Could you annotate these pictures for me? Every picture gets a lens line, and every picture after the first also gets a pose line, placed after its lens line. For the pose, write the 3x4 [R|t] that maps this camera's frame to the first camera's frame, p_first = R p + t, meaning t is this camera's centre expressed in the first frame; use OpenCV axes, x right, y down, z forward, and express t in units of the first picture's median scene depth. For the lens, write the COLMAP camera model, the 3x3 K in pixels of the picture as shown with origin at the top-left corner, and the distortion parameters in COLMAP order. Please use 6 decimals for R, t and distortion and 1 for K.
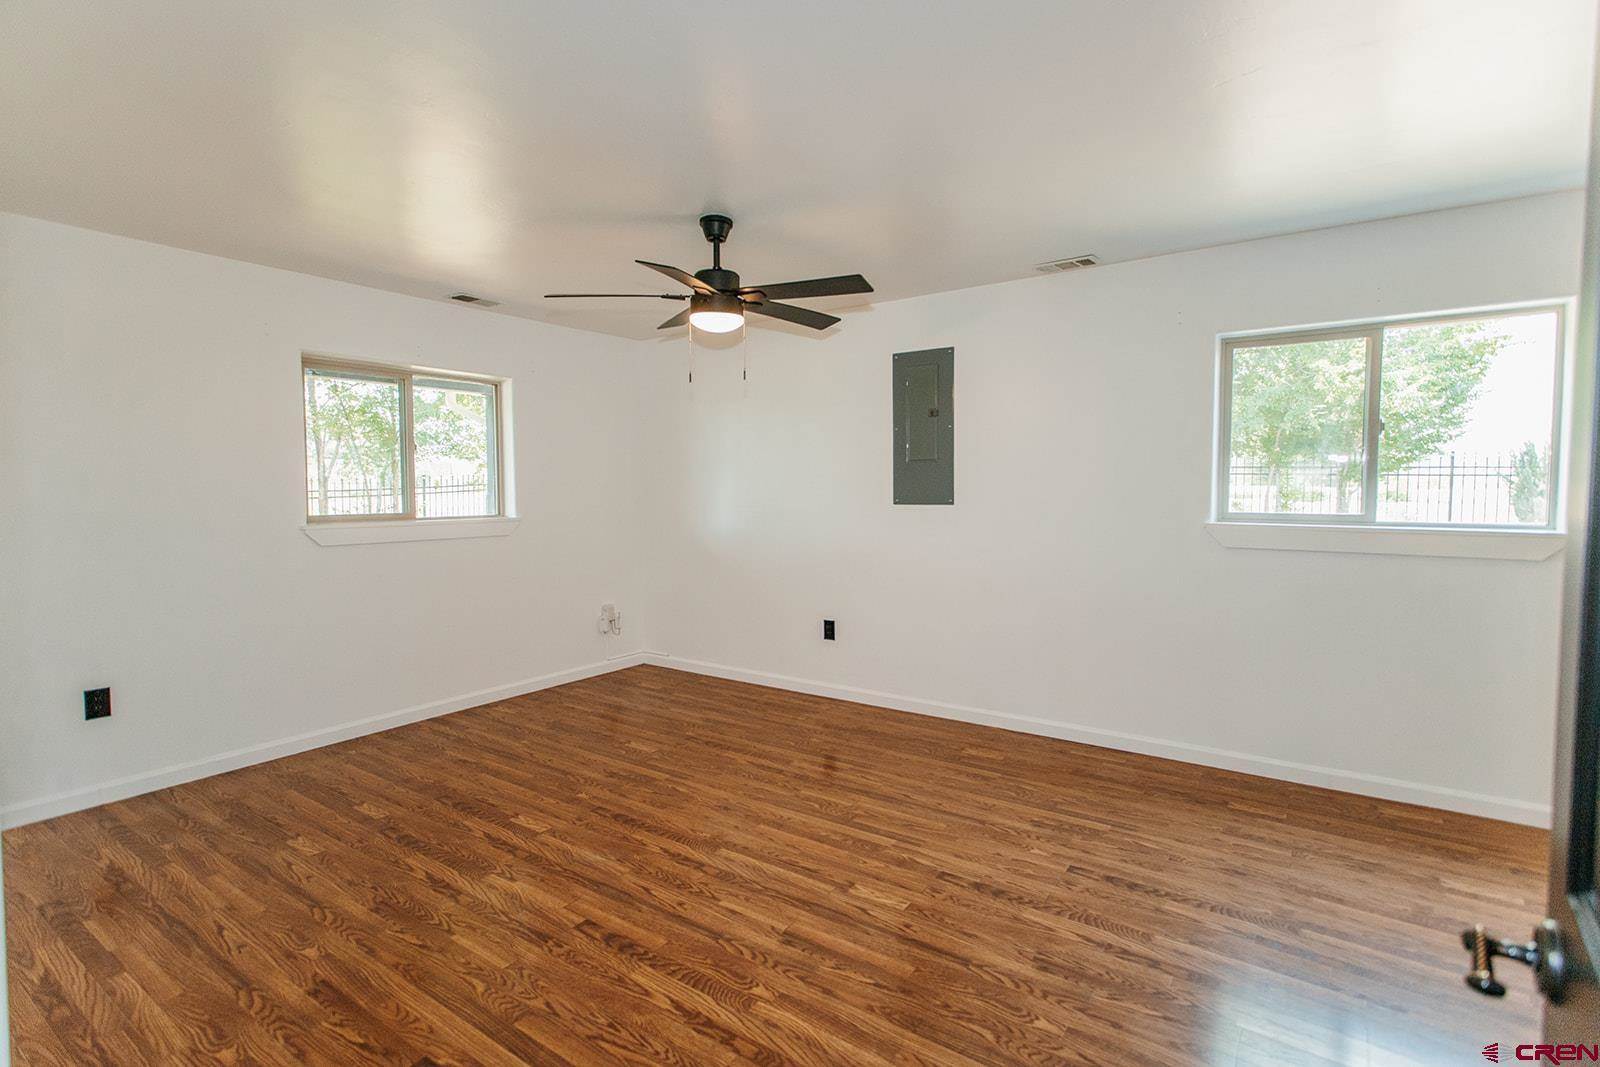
lens RADIAL K [[760.0, 0, 802.2], [0, 760.0, 514.5], [0, 0, 1]] dist [0.007274, -0.000059]
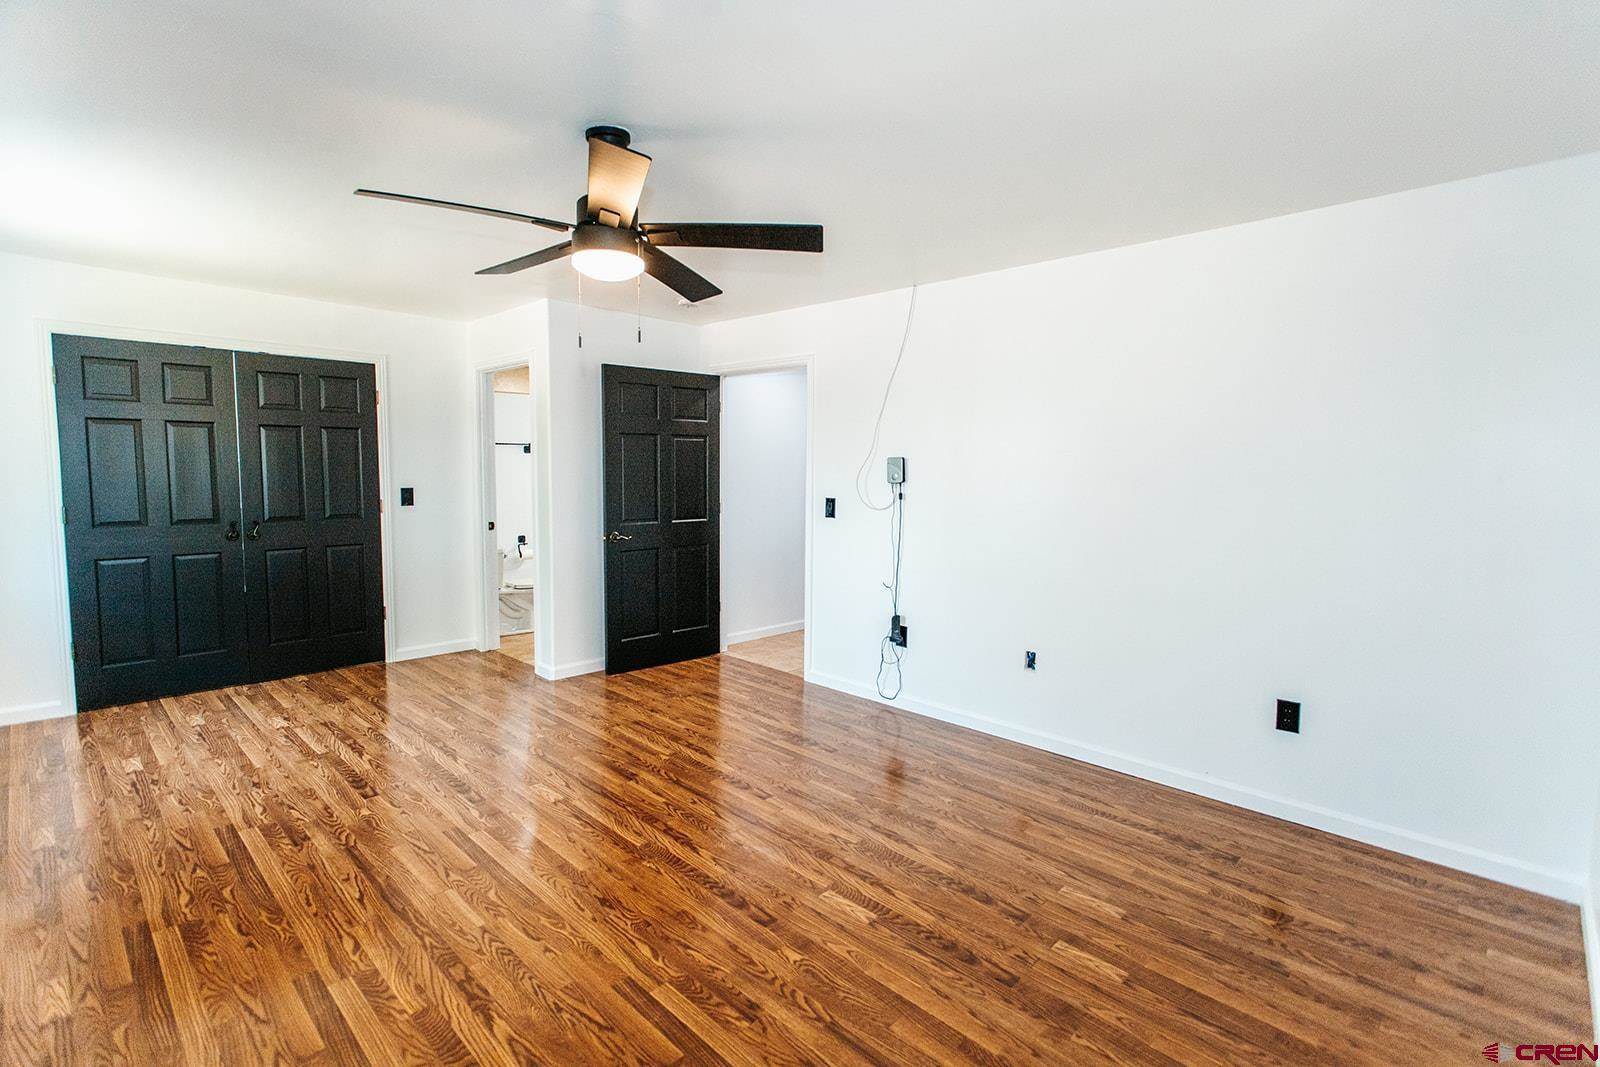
lens RADIAL K [[760.0, 0, 802.2], [0, 760.0, 514.5], [0, 0, 1]] dist [0.007274, -0.000059]
pose [[-0.986788, -0.019841, 0.160796, -0.492253], [-0.003112, 0.994611, 0.103632, -0.099048], [-0.161985, 0.101762, -0.981532, 2.000138]]
